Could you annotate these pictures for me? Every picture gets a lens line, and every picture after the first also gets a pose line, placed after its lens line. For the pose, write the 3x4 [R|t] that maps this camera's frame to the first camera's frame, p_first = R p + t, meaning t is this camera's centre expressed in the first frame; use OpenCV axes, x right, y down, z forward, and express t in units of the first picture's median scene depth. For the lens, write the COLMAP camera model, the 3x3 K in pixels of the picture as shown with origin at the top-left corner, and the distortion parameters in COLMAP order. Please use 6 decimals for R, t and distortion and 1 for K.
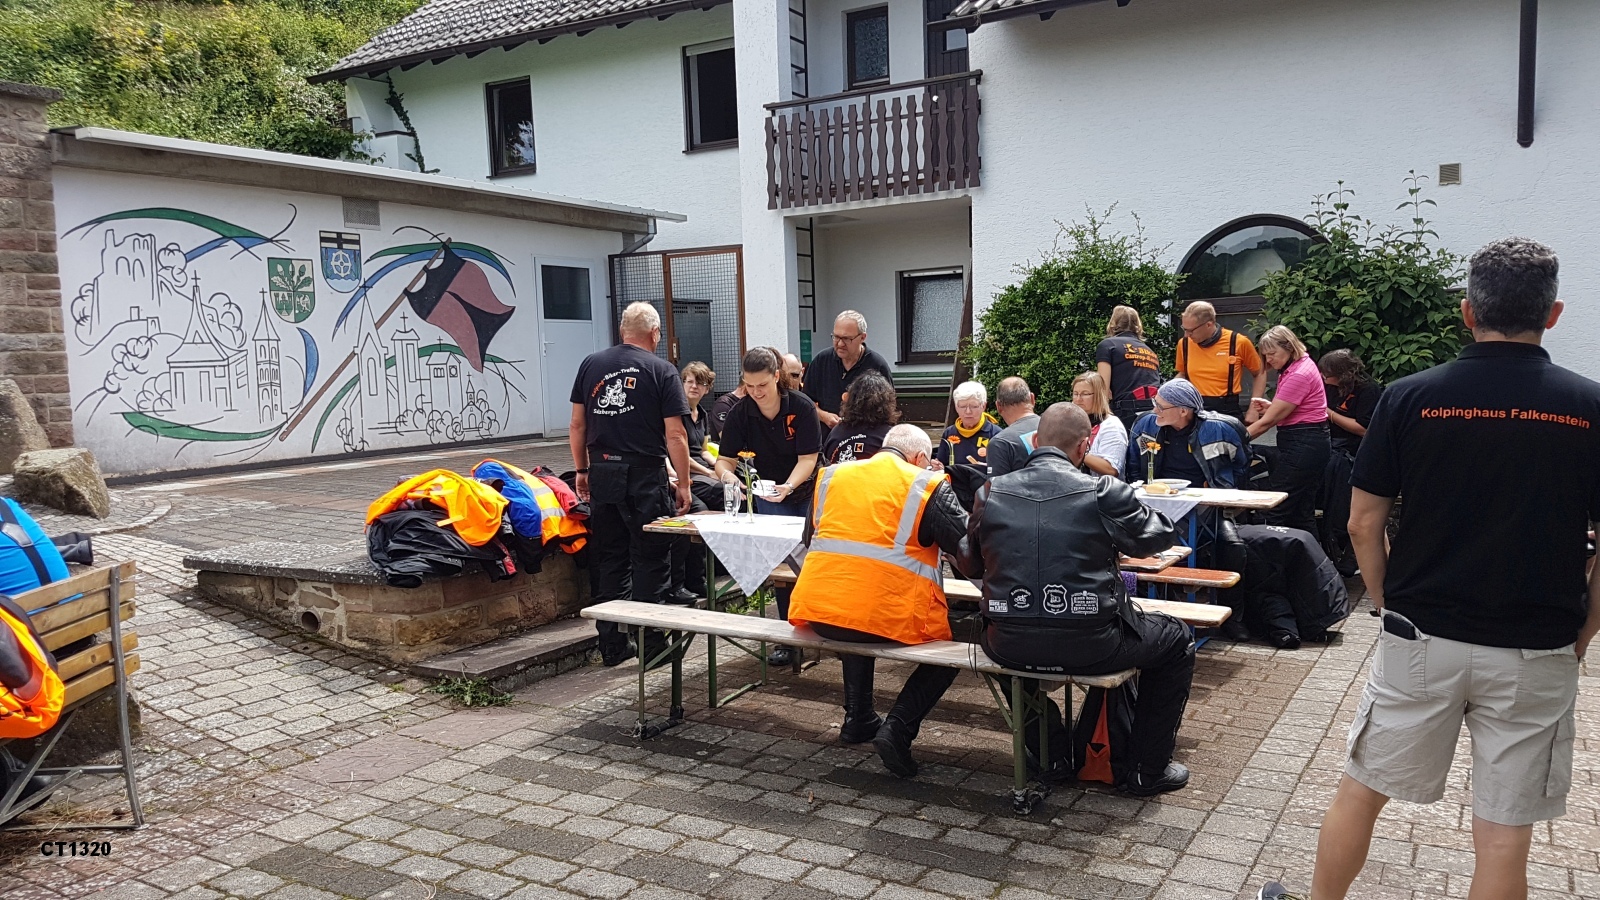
lens RADIAL K [[1222.2, 0, 830.6], [0, 1222.2, 478.0], [0, 0, 1]] dist [0.065079, -0.128338]
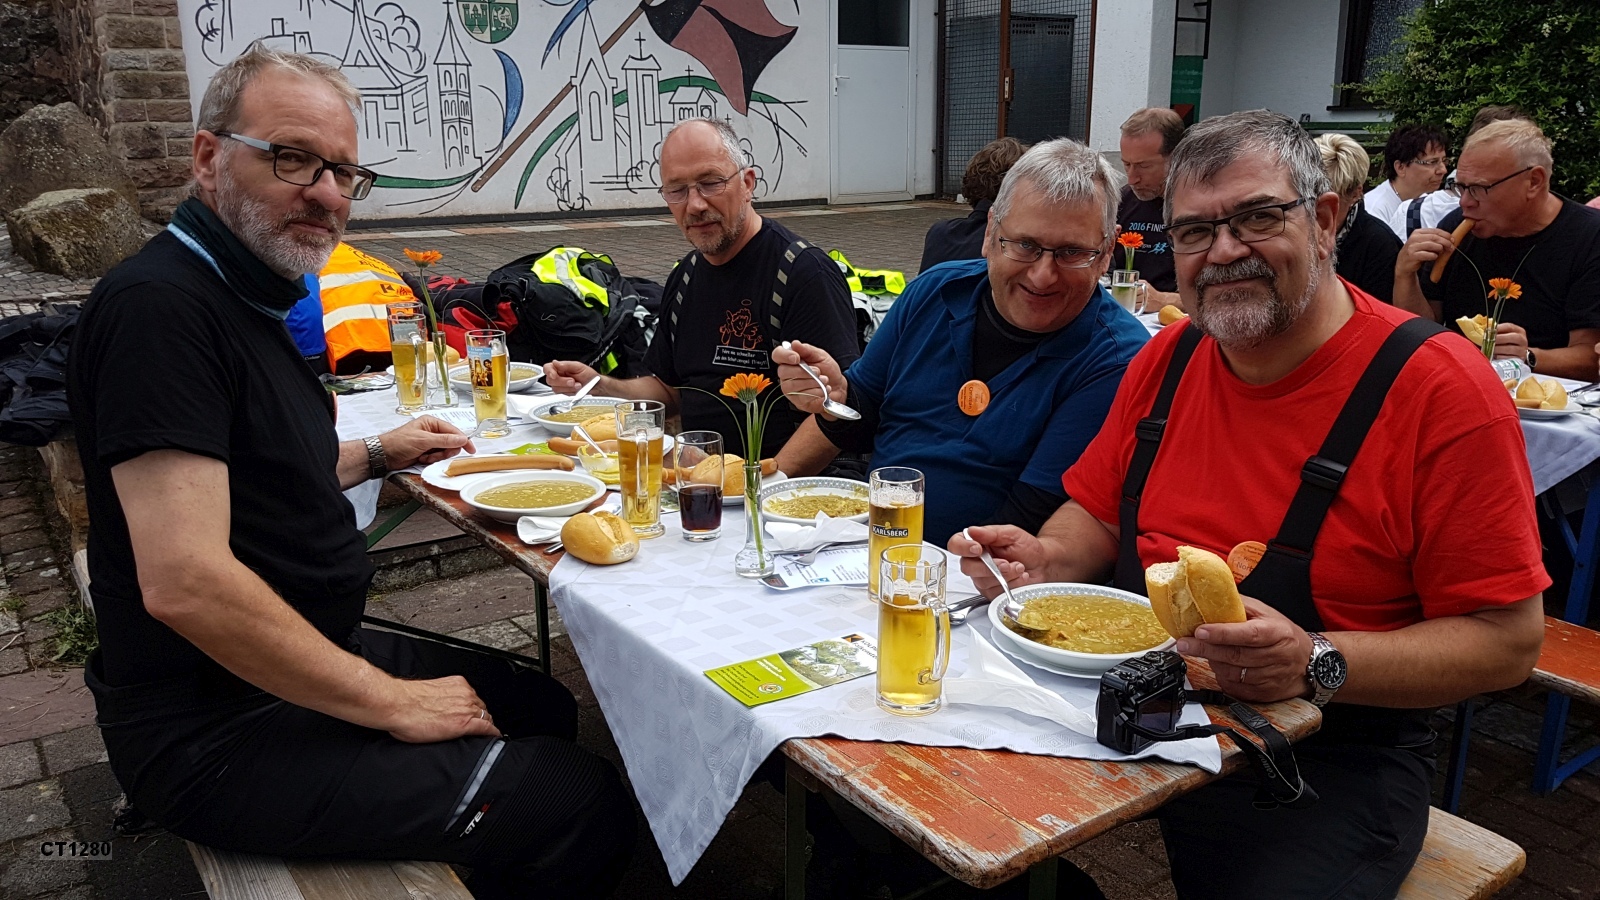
lens RADIAL K [[1222.2, 0, 805.8], [0, 1222.2, 452.6], [0, 0, 1]] dist [0.065079, -0.128338]
pose [[0.887432, 0.139940, -0.439182, 0.141551], [-0.064397, 0.981096, 0.182491, -0.023419], [0.456418, -0.133666, 0.879668, 0.349486]]
